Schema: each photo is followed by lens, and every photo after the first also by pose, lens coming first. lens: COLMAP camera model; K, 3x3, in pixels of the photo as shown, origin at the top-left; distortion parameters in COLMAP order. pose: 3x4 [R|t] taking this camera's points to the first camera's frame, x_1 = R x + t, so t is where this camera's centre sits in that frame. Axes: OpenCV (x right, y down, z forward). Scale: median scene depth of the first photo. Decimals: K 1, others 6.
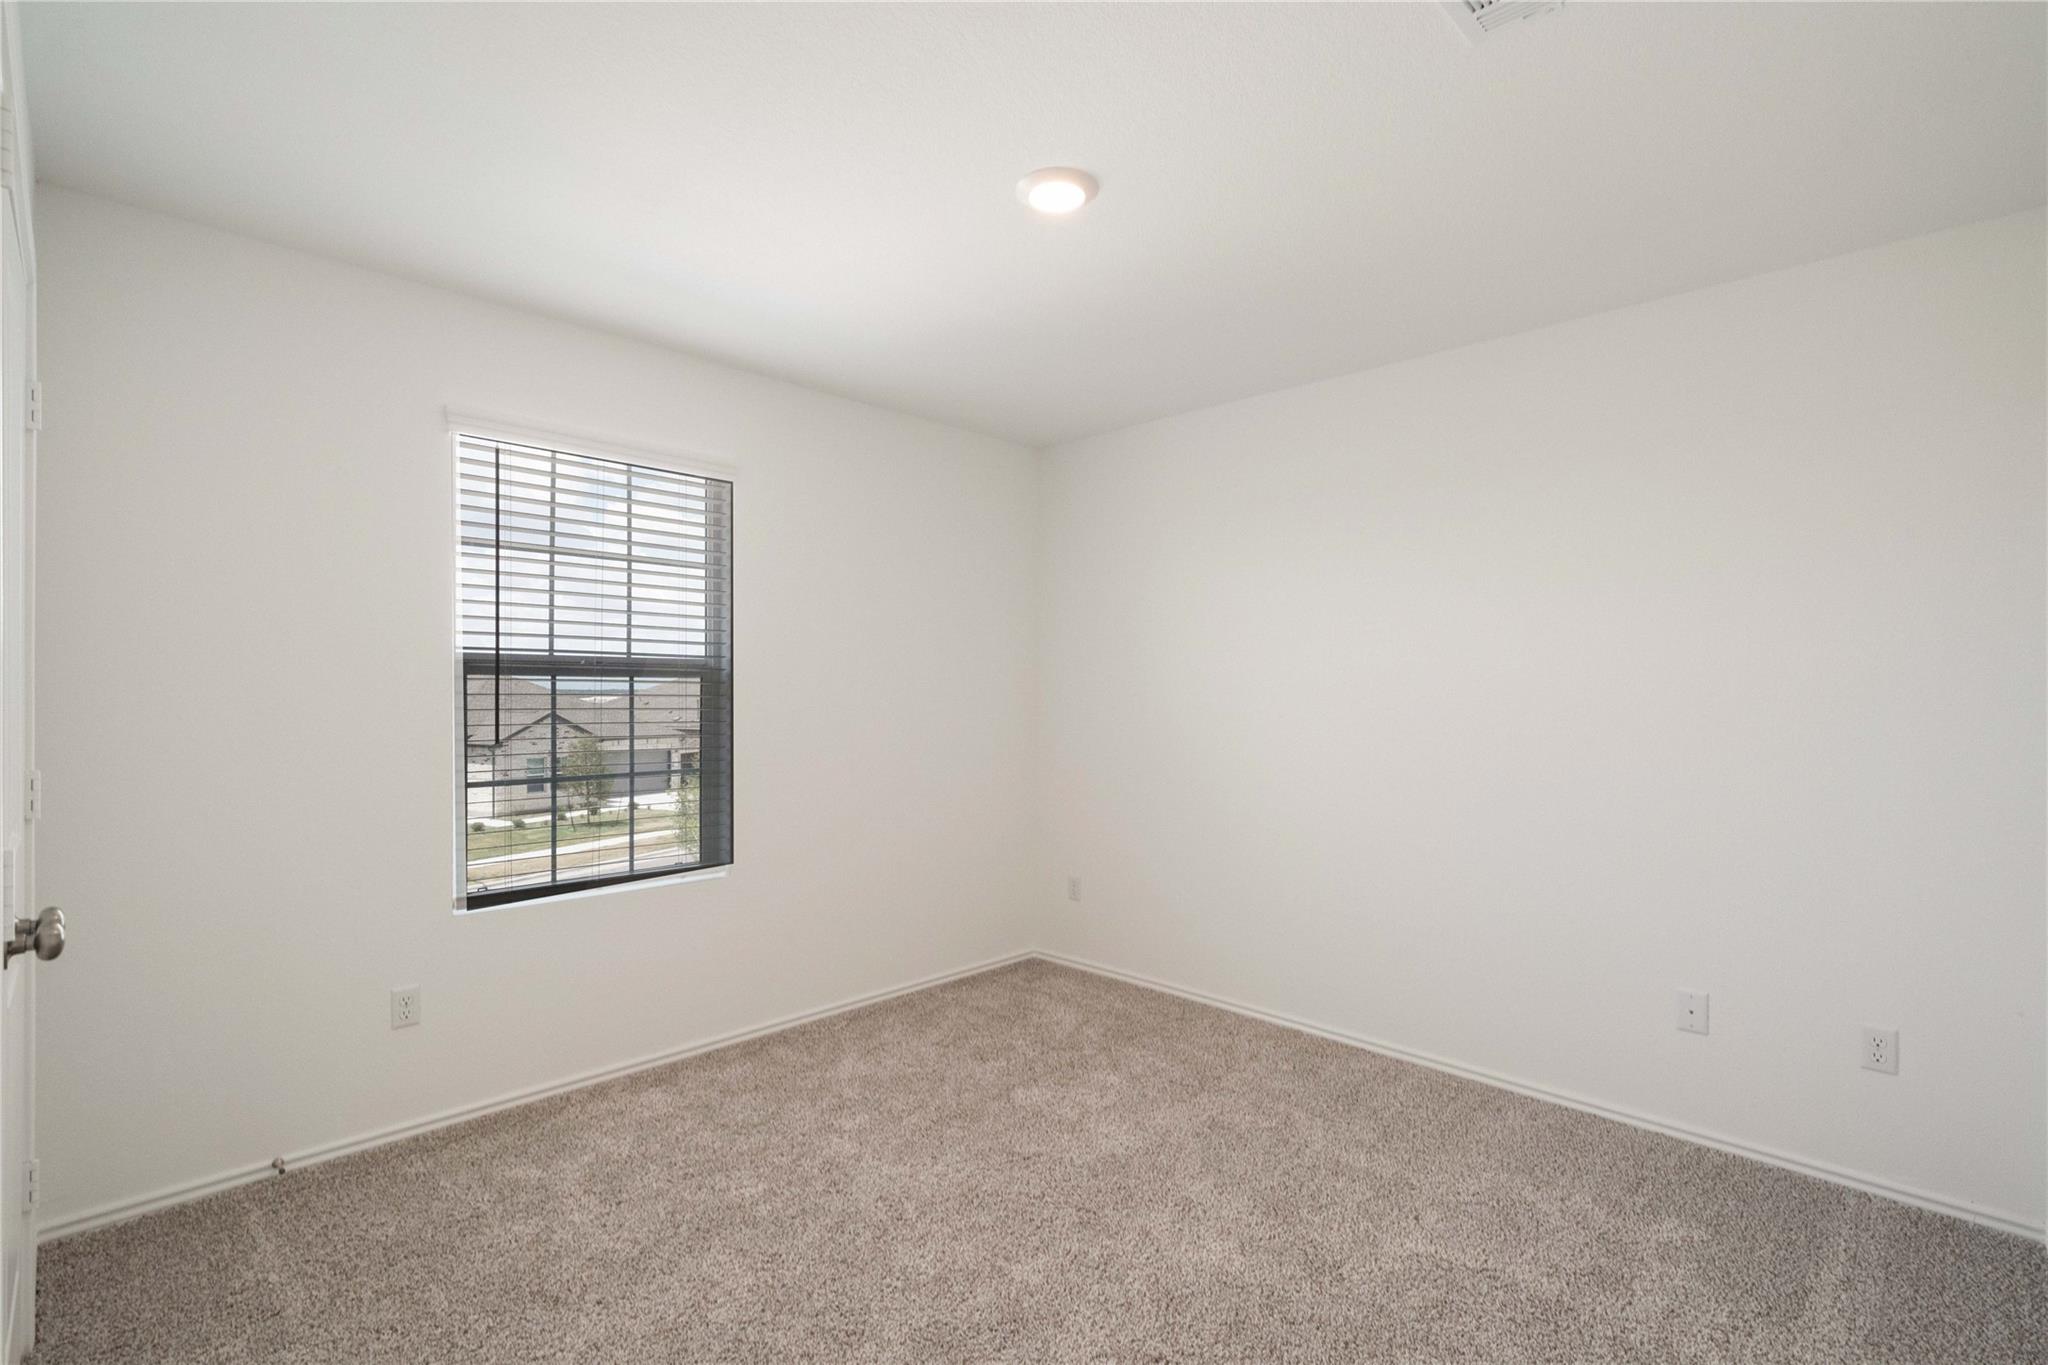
lens RADIAL K [[899.4, 0, 1025.5], [0, 899.4, 694.8], [0, 0, 1]] dist [-0.000818, -0.000167]
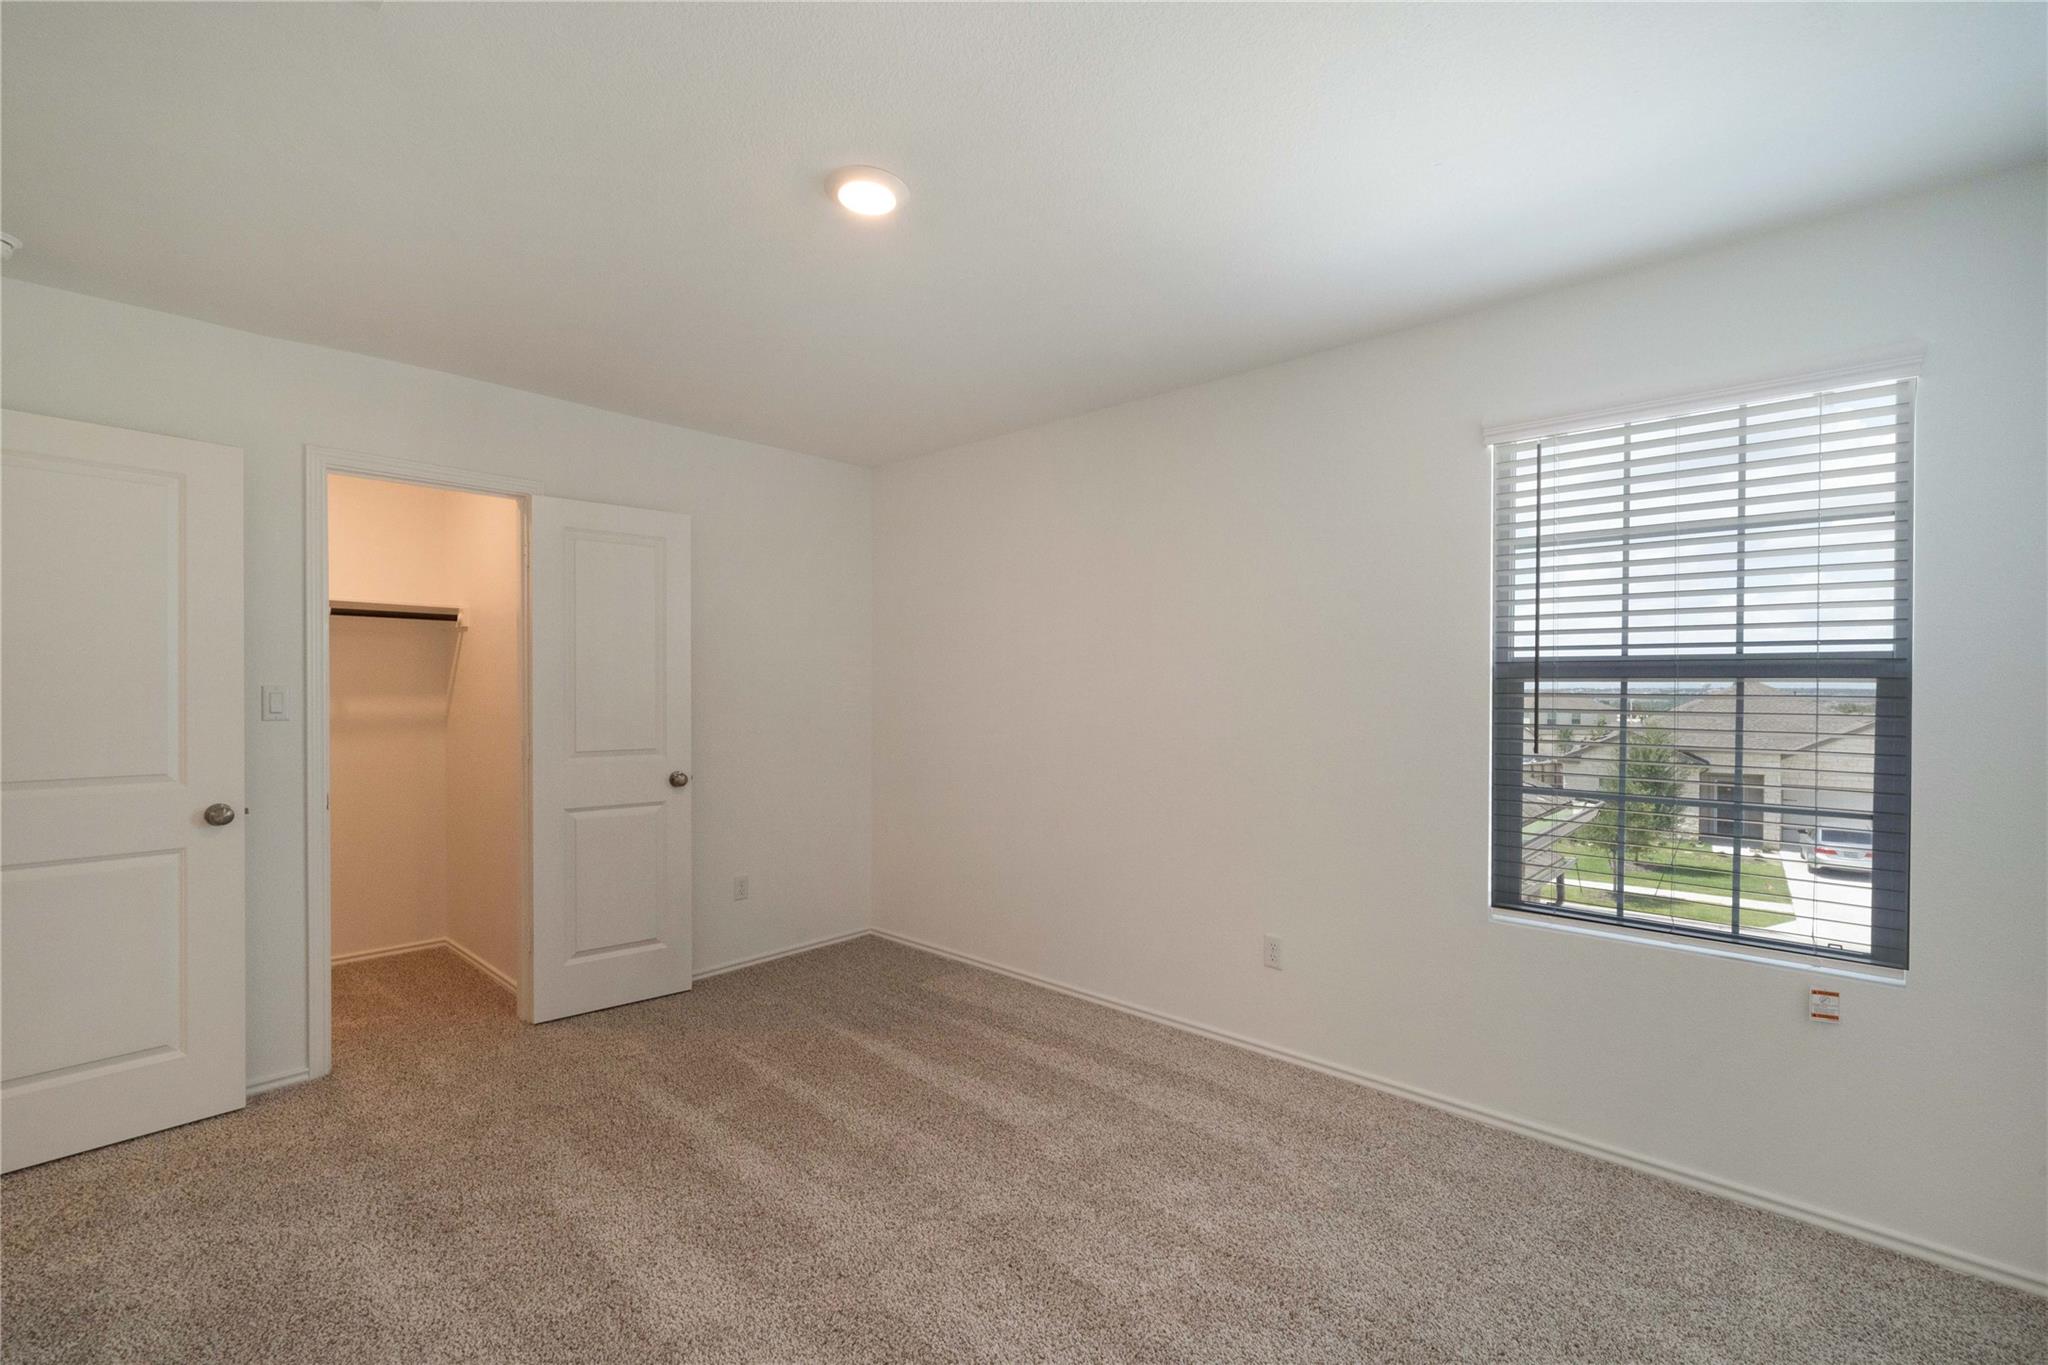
lens RADIAL K [[899.4, 0, 1025.5], [0, 899.4, 694.8], [0, 0, 1]] dist [-0.000818, -0.000167]
pose [[0.009228, 0.011500, -0.999891, 0.326777], [-0.006403, 0.999914, 0.011442, -0.010428], [0.999937, 0.006297, 0.009301, 0.388992]]
